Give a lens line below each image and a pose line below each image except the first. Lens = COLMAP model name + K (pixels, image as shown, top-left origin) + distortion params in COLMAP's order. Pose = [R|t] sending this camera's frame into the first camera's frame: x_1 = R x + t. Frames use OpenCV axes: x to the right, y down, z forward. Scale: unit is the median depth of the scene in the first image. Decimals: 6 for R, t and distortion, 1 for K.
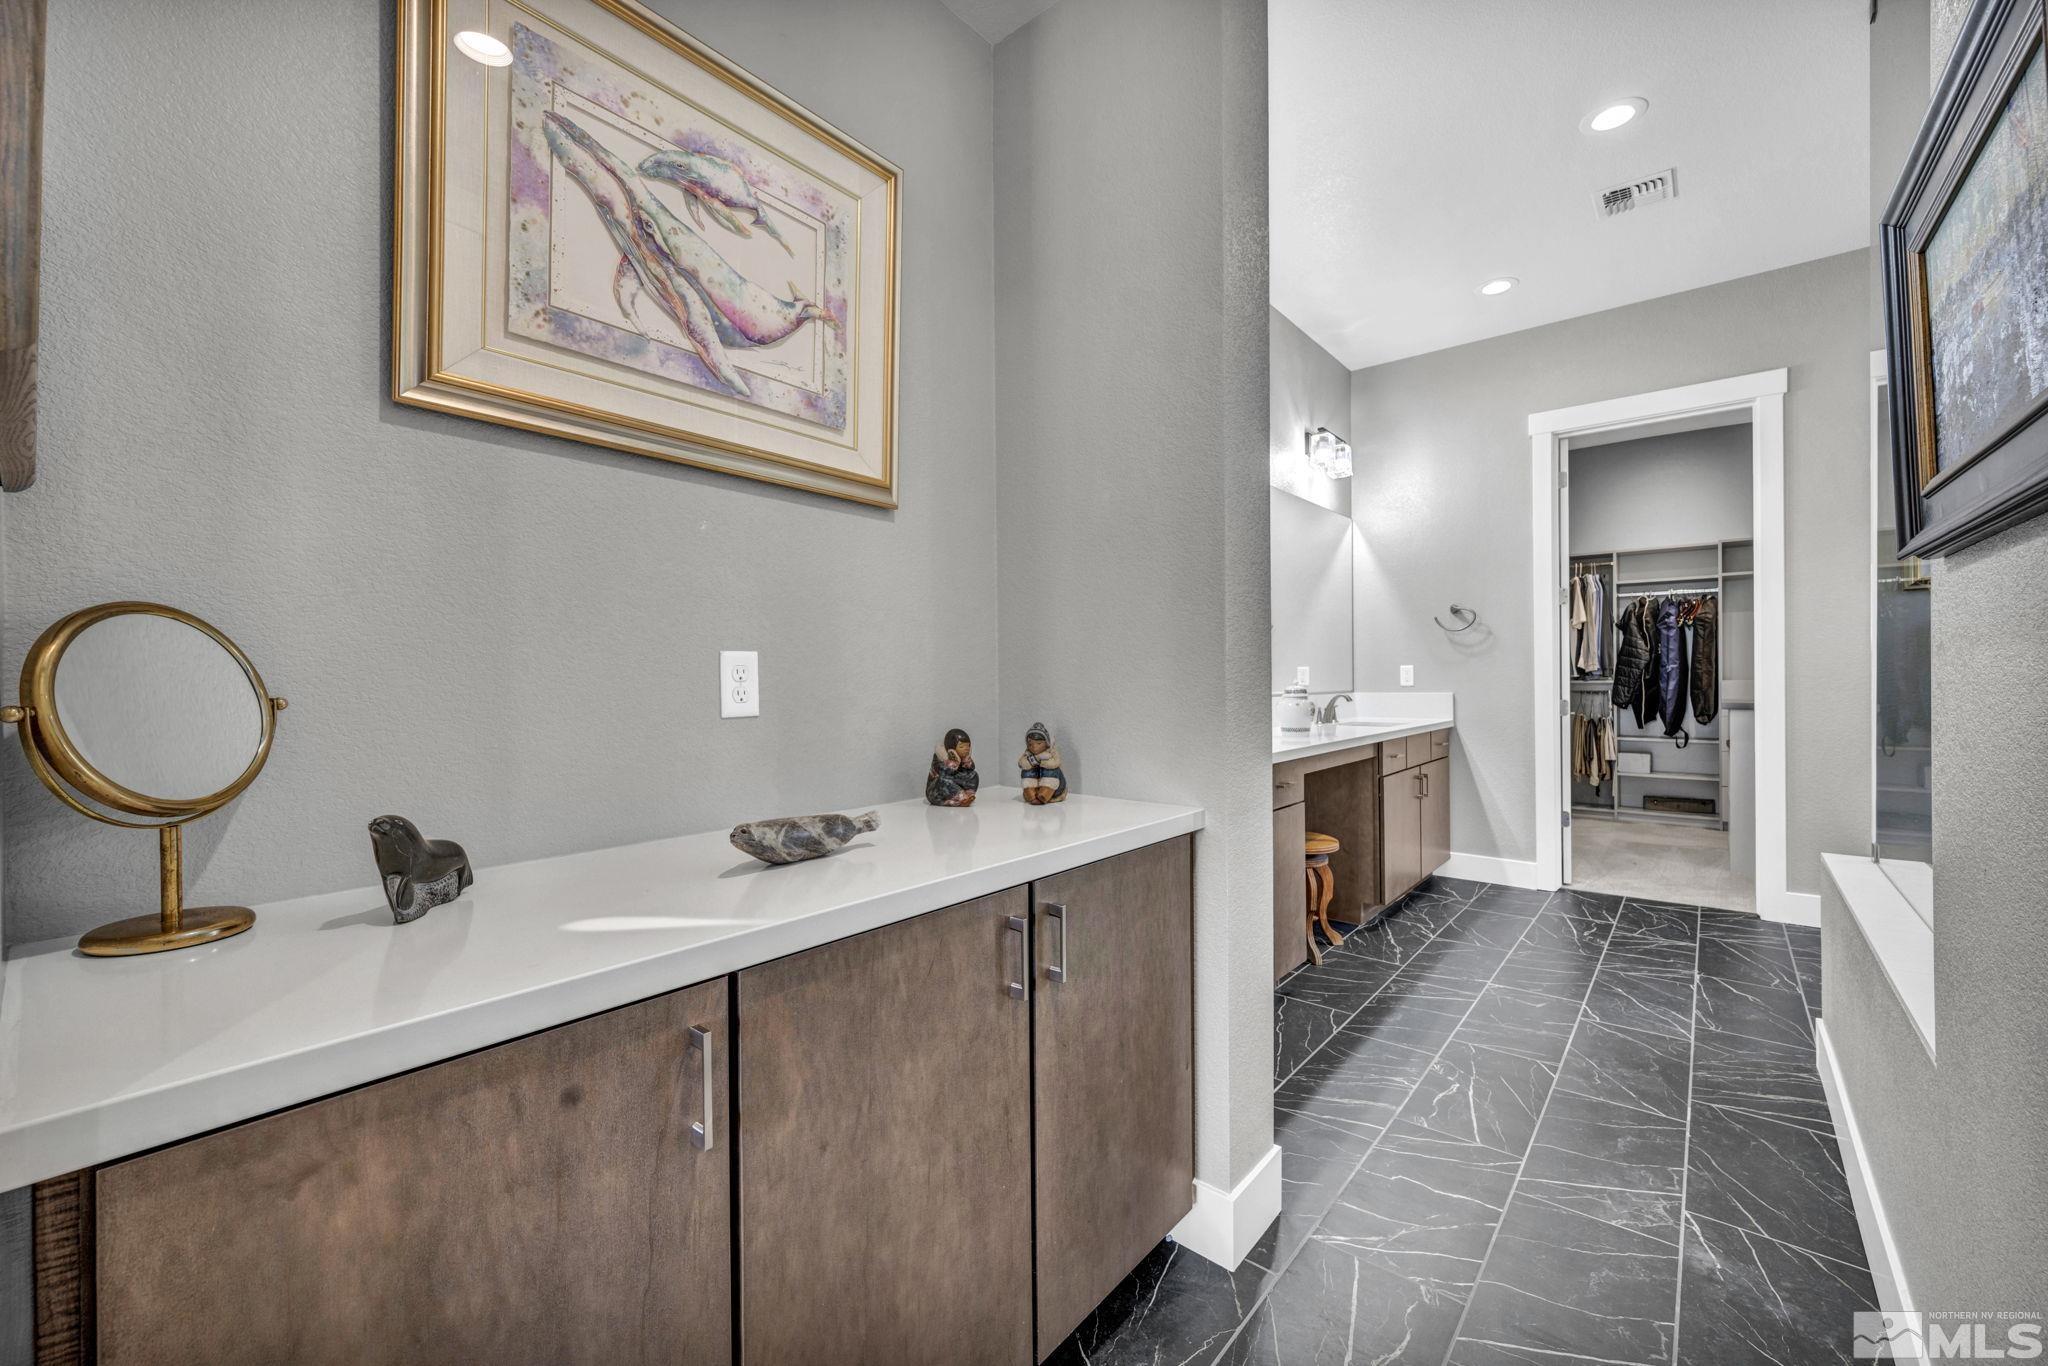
lens RADIAL K [[814.0, 0, 1024.0], [0, 814.0, 683.0], [0, 0, 1]] dist [-0.000141, 0.000381]
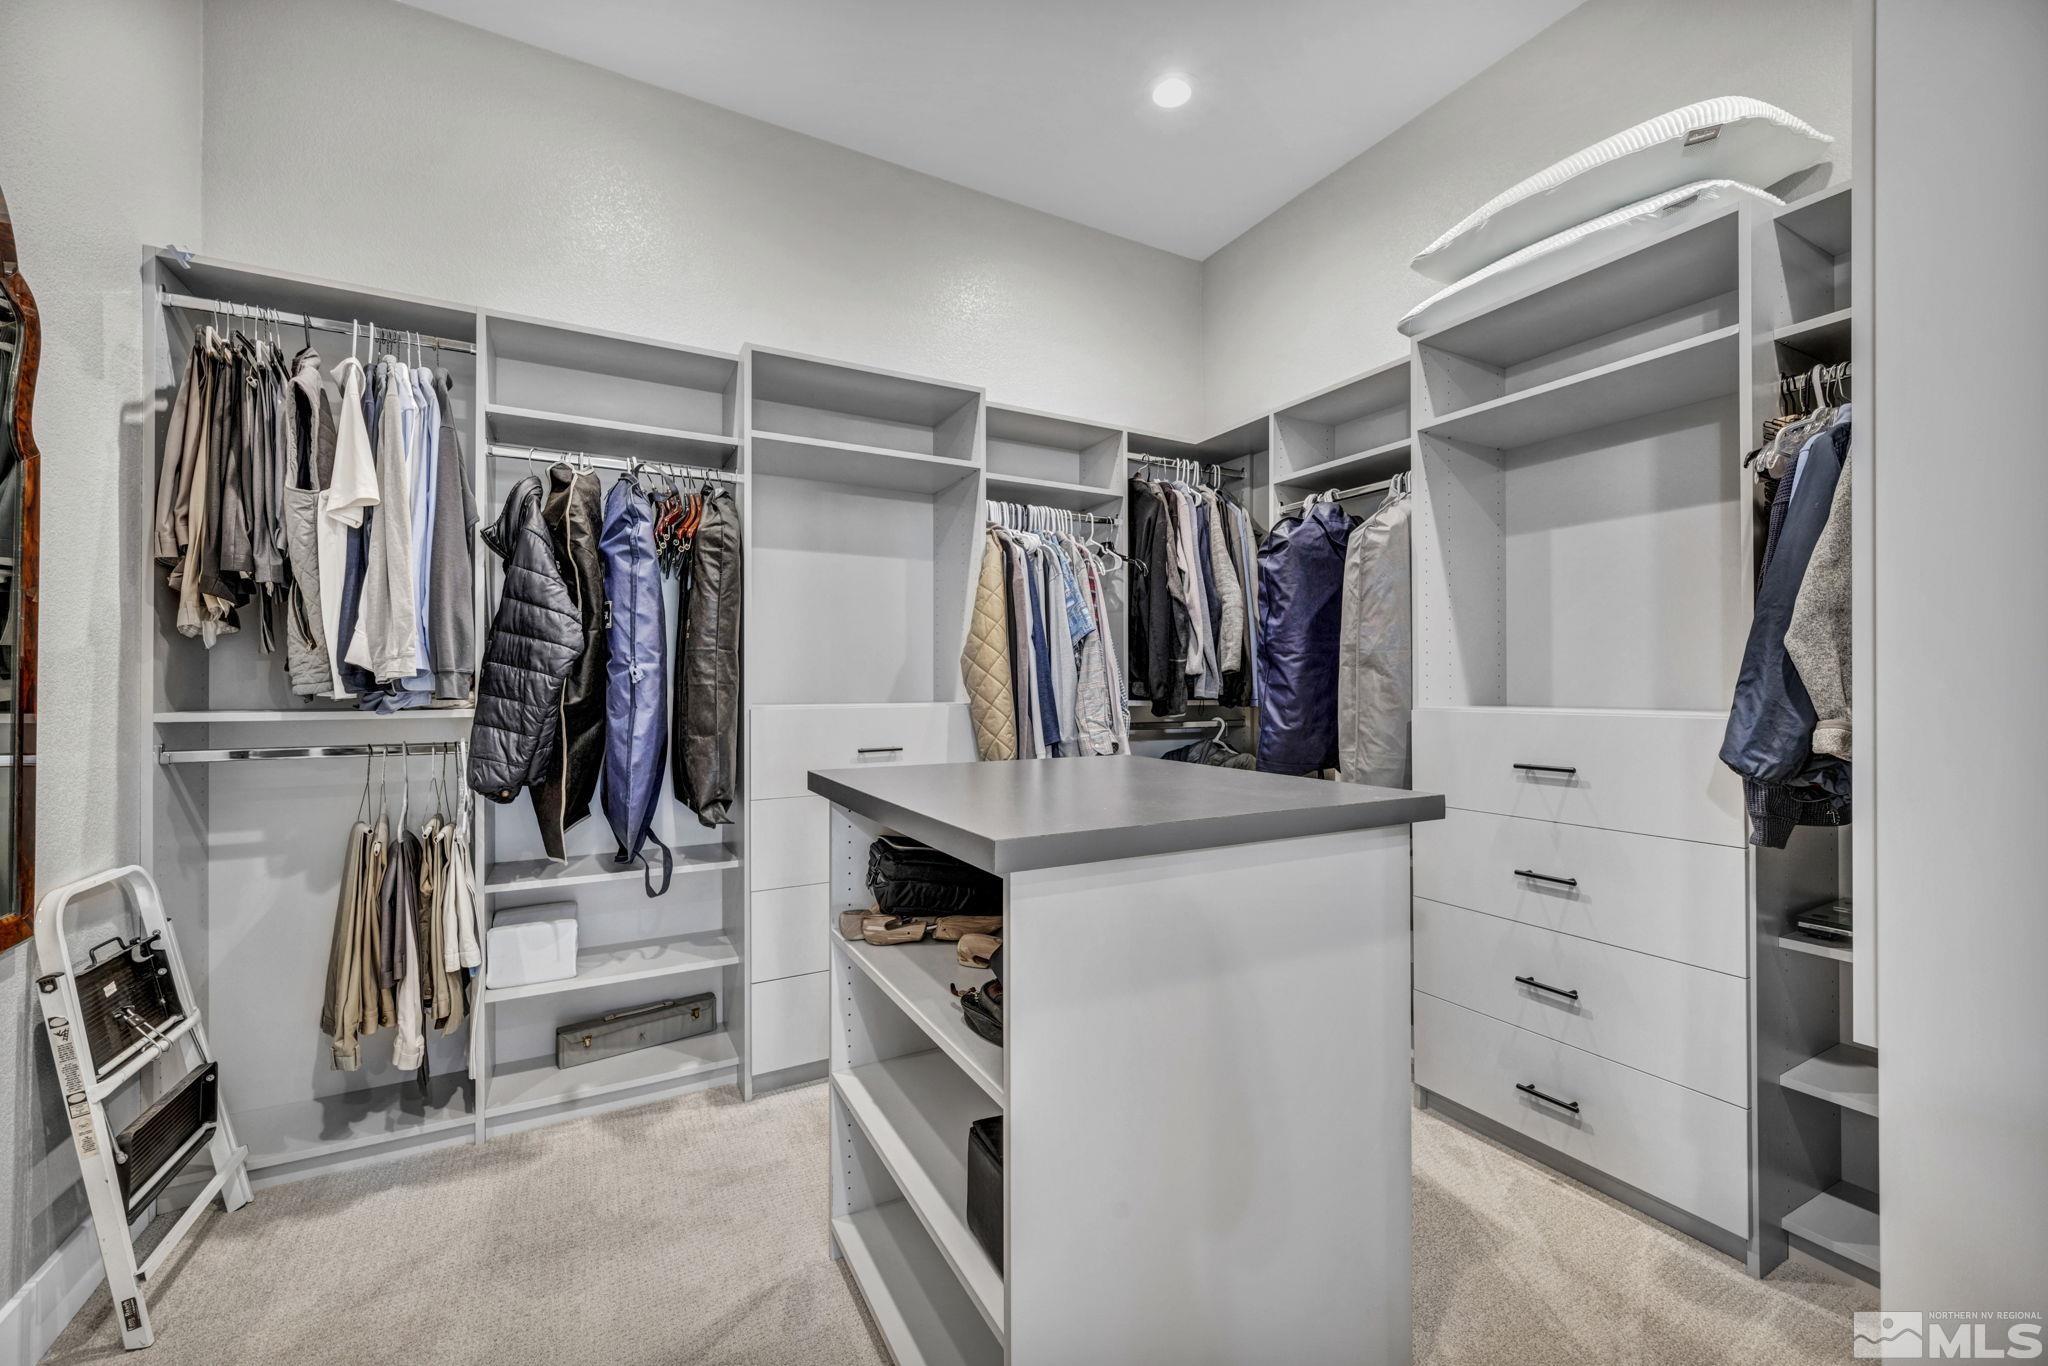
lens RADIAL K [[814.0, 0, 1024.0], [0, 814.0, 683.0], [0, 0, 1]] dist [-0.000141, 0.000381]
pose [[0.347469, 0.015632, 0.937561, 0.512846], [0.007721, 0.999779, -0.019531, -0.005904], [-0.937660, 0.014025, 0.347271, 0.704870]]
